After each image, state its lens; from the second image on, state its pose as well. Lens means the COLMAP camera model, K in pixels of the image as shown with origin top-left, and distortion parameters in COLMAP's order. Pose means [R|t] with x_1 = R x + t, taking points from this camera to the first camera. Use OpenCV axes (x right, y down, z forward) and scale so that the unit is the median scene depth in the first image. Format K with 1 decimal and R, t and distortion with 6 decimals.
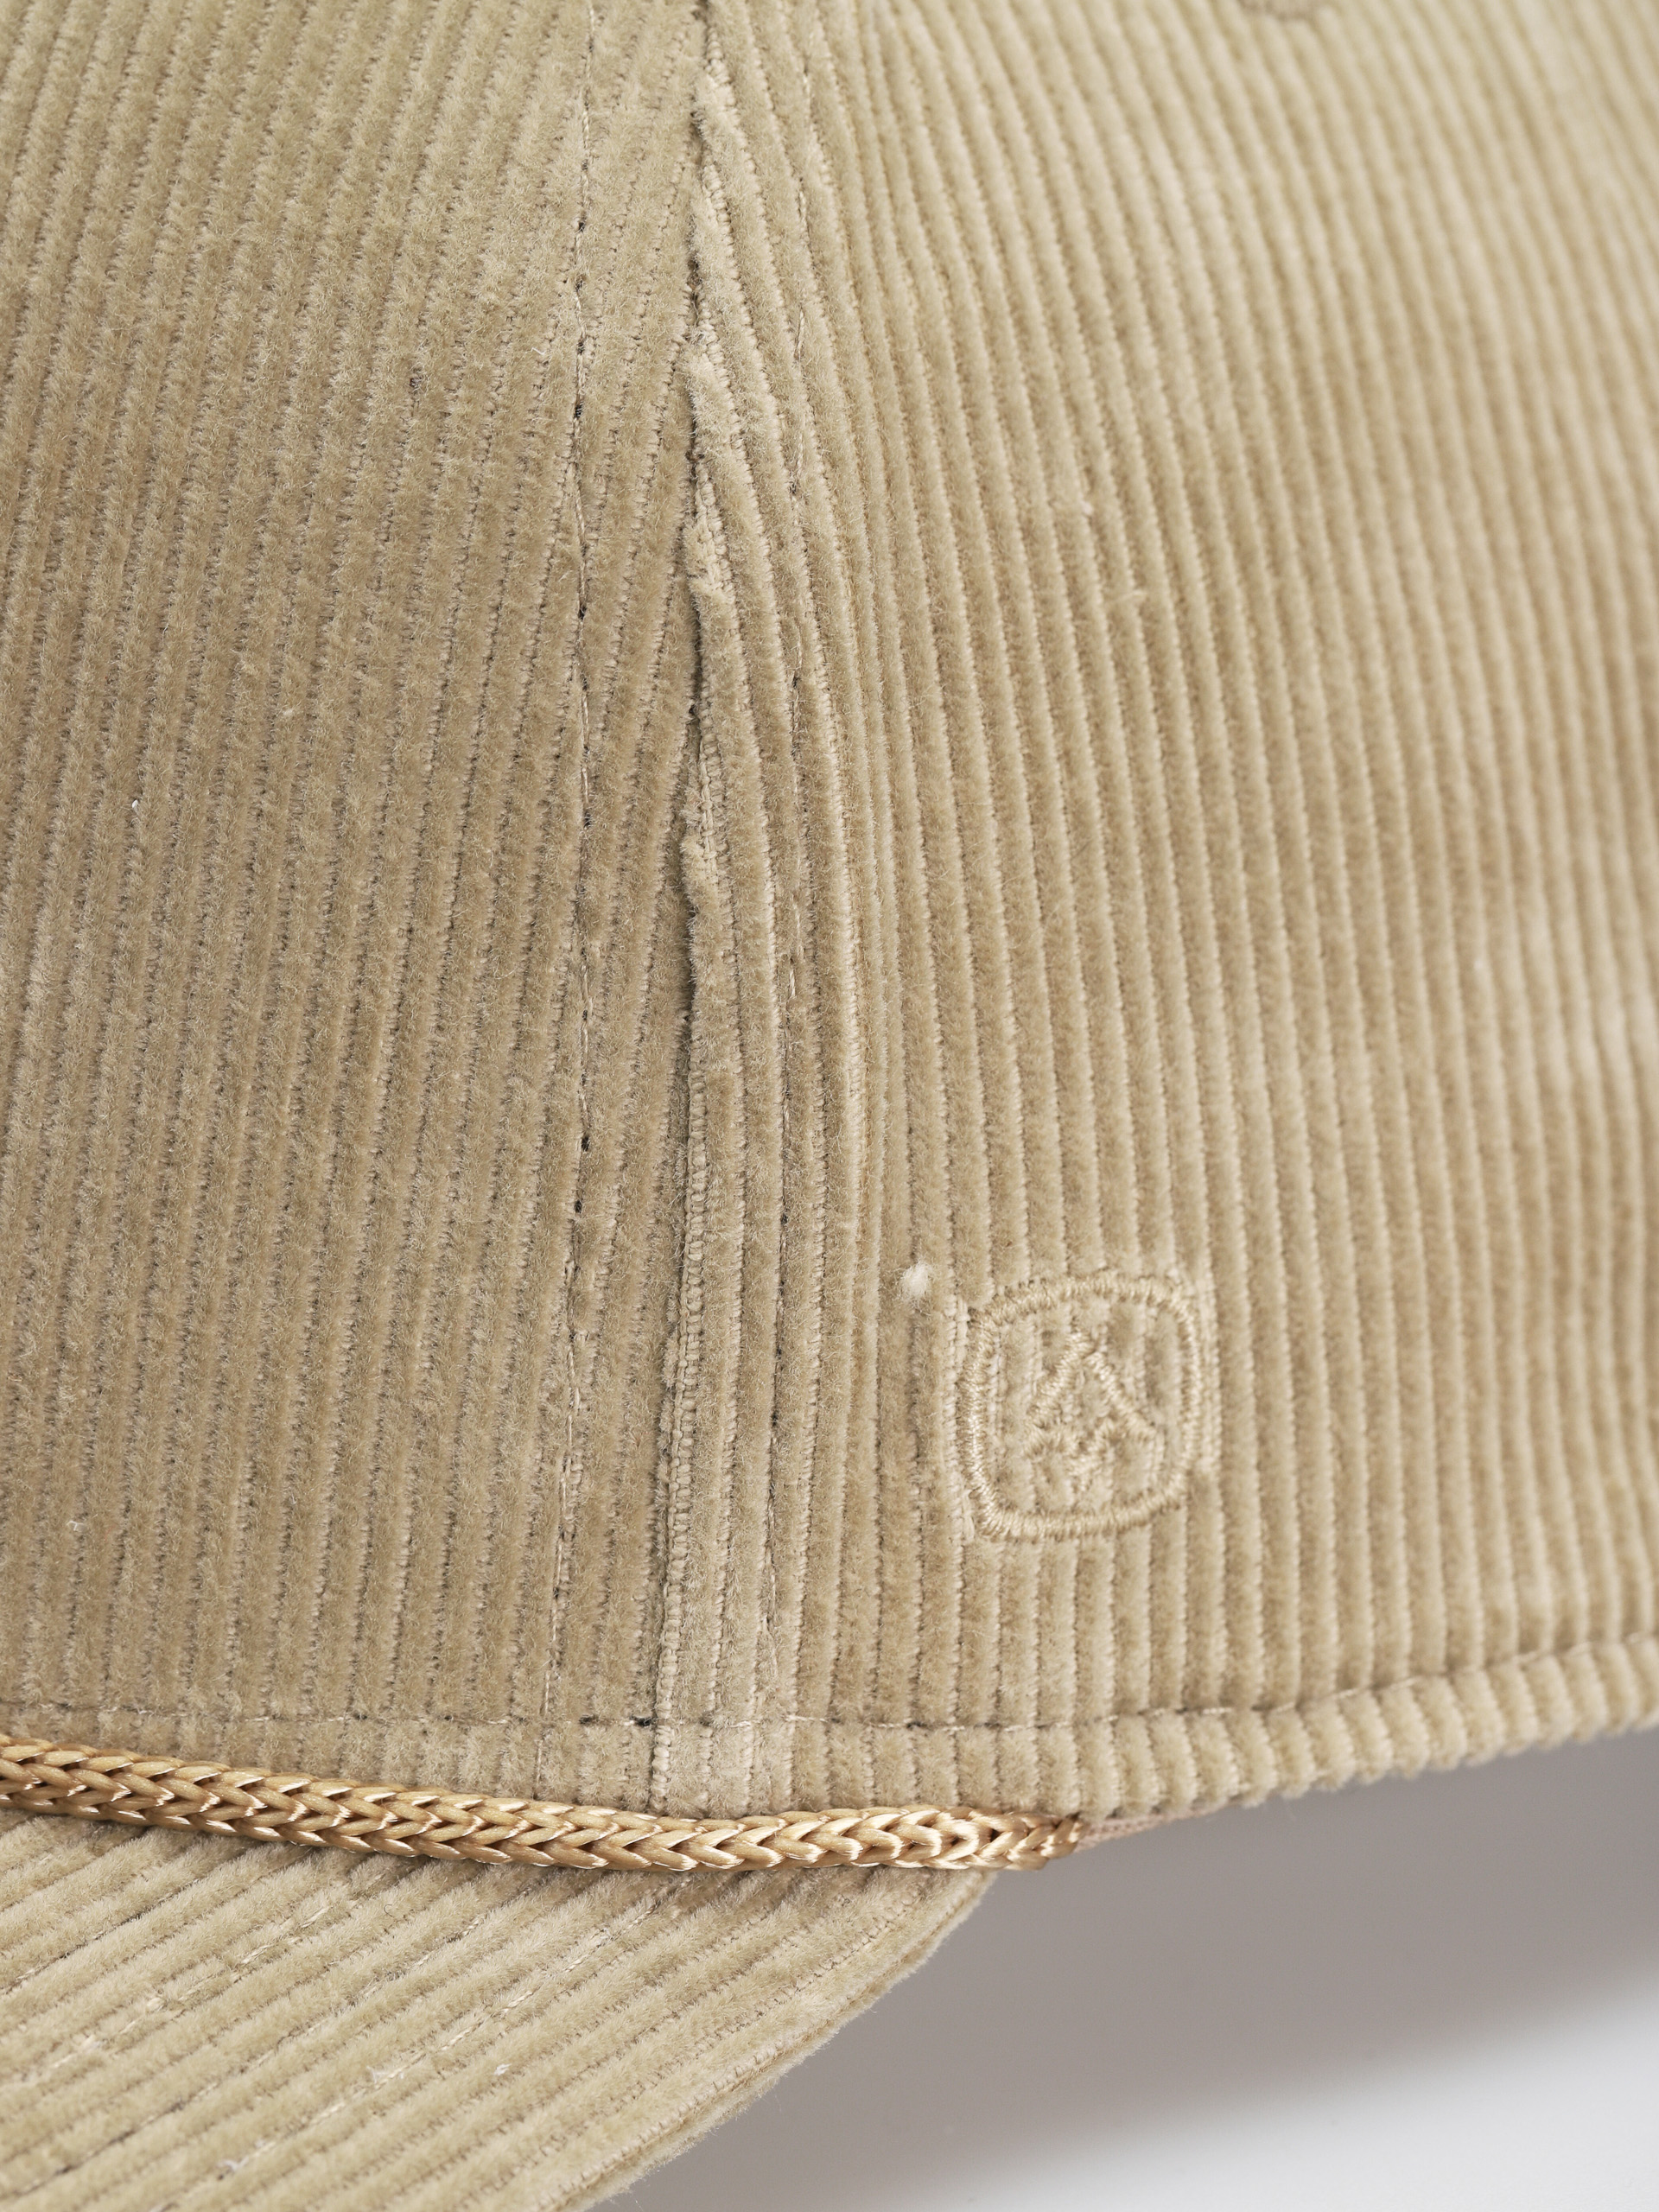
lens RADIAL K [[7348.9, 0, 829.5], [0, 7348.9, 1106.0], [0, 0, 1]] dist [-0.050070, -0.203972]
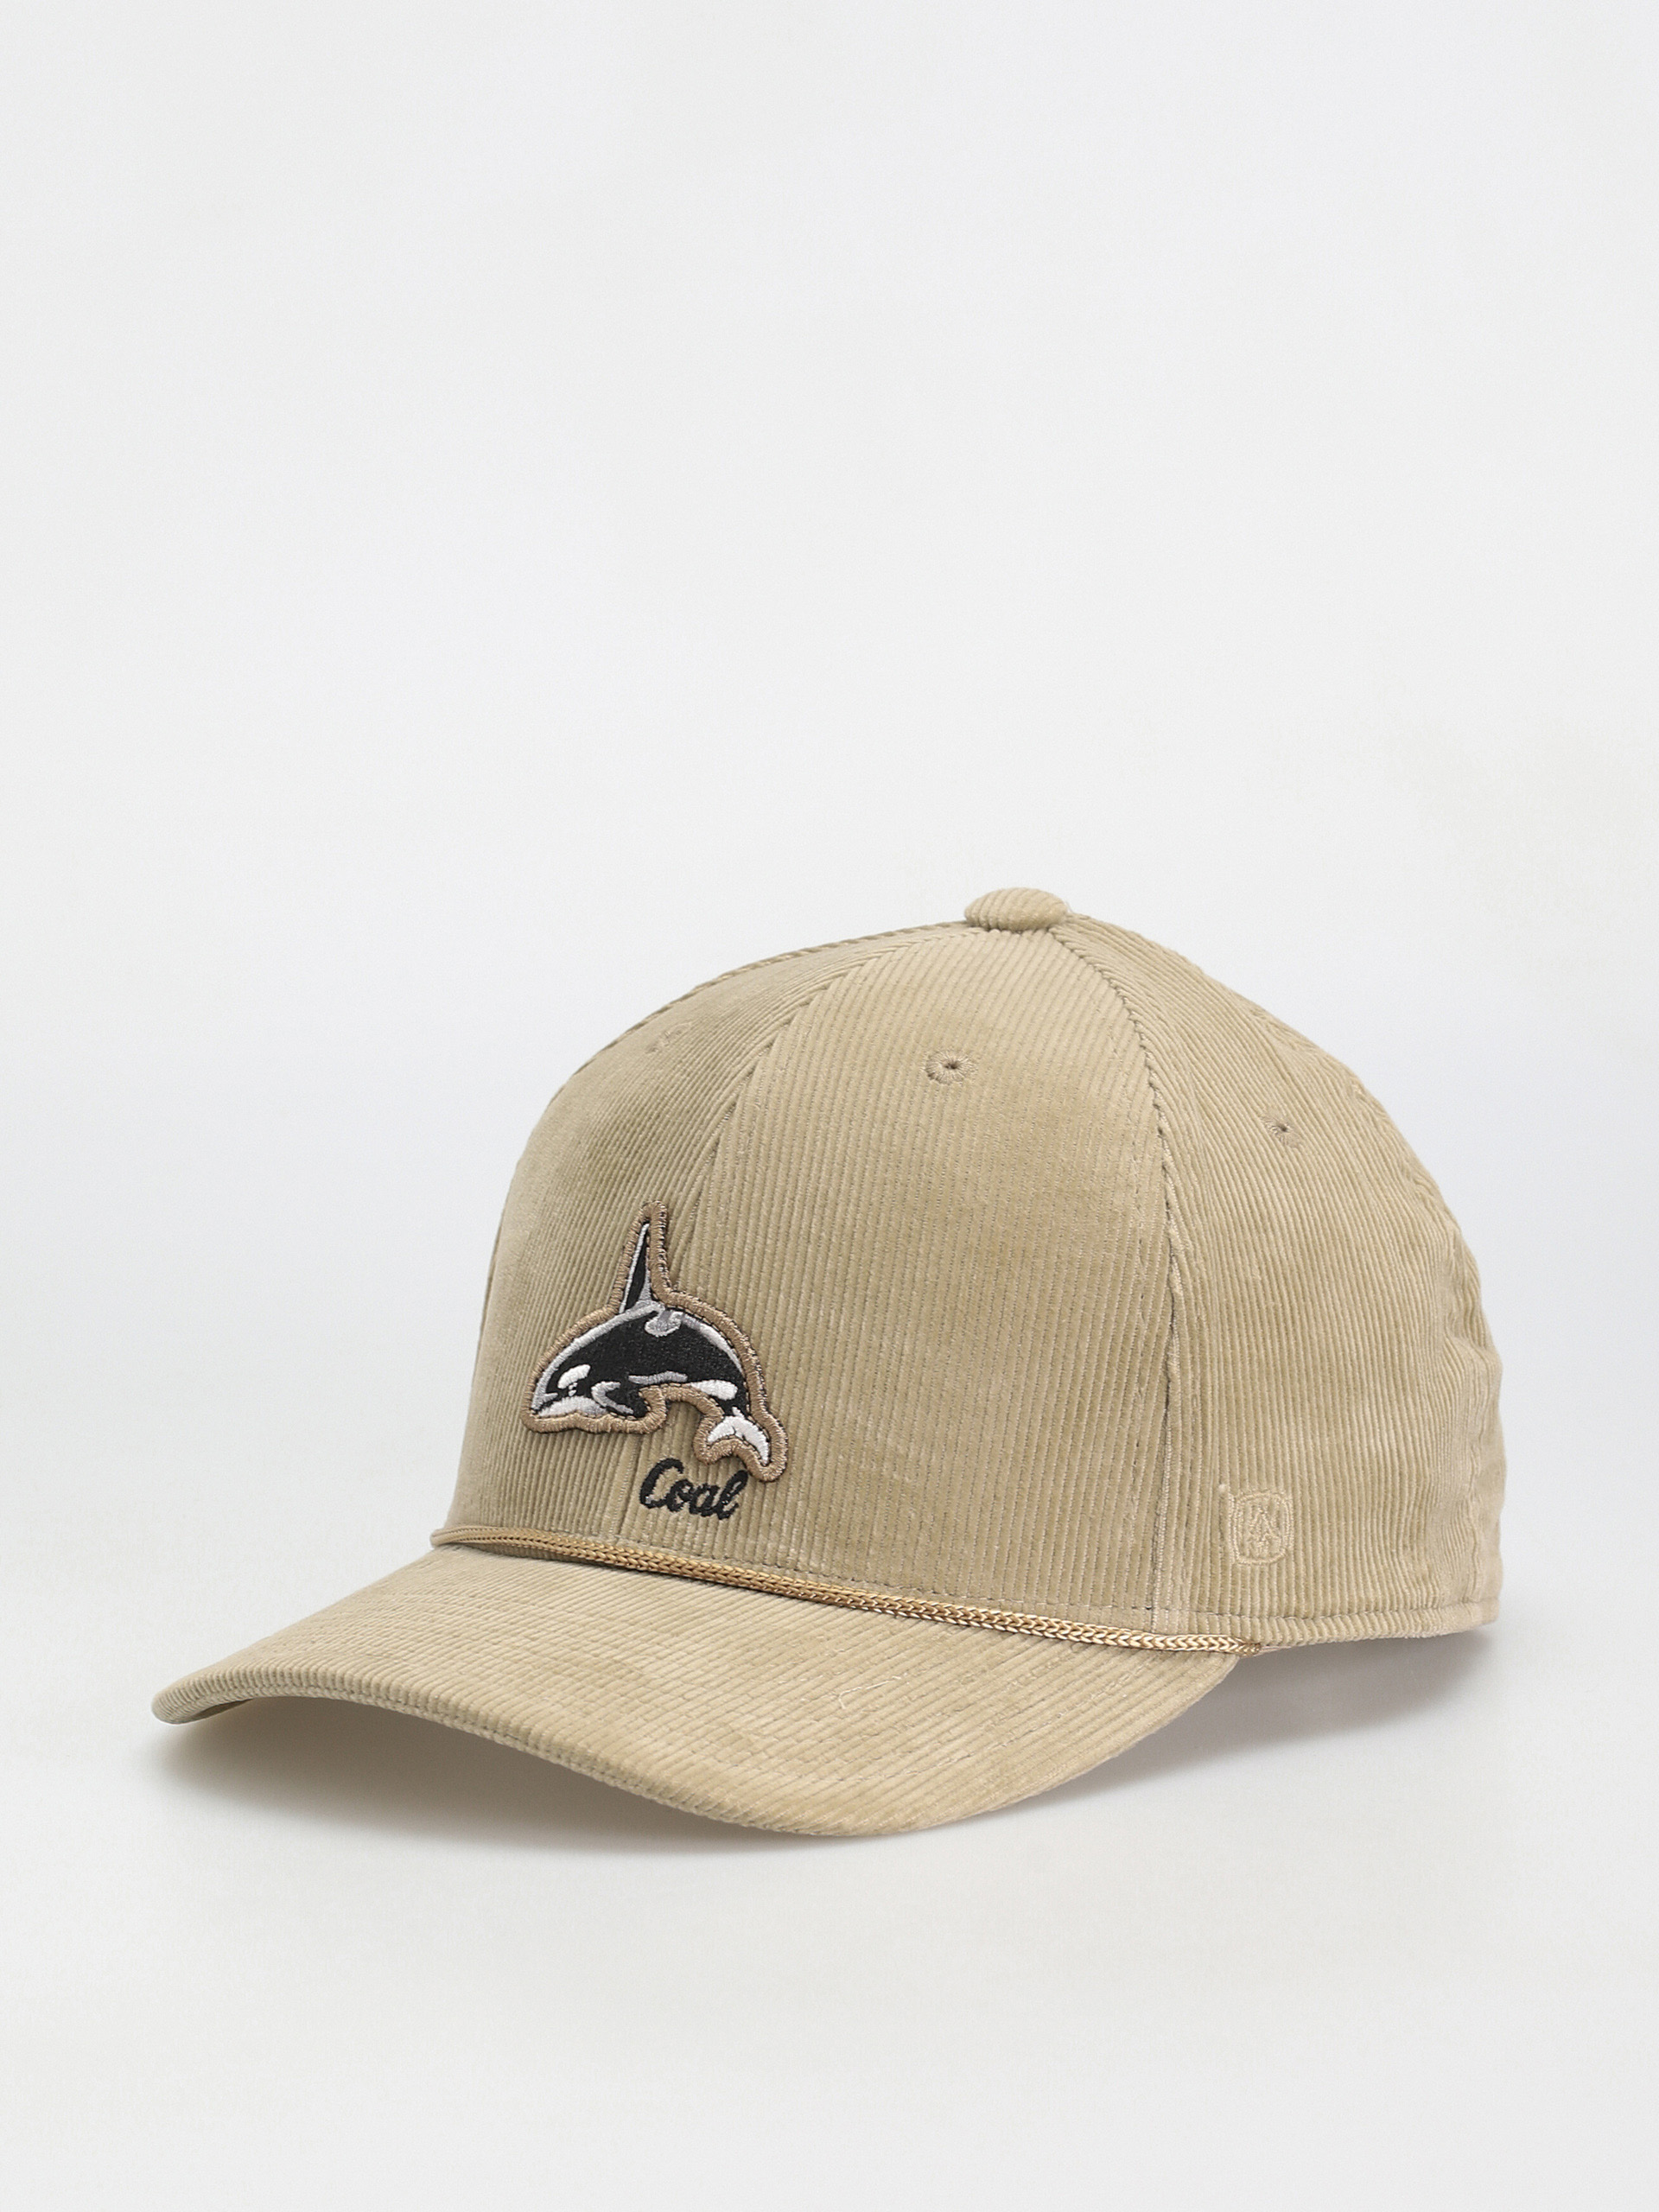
lens RADIAL K [[7348.9, 0, 829.5], [0, 7348.9, 1106.0], [0, 0, 1]] dist [-0.050070, -0.203972]
pose [[0.965895, 0.052962, 0.253462, -1.084089], [-0.008159, 0.984598, -0.174641, 0.464653], [-0.258807, 0.166617, 0.951450, -2.370783]]
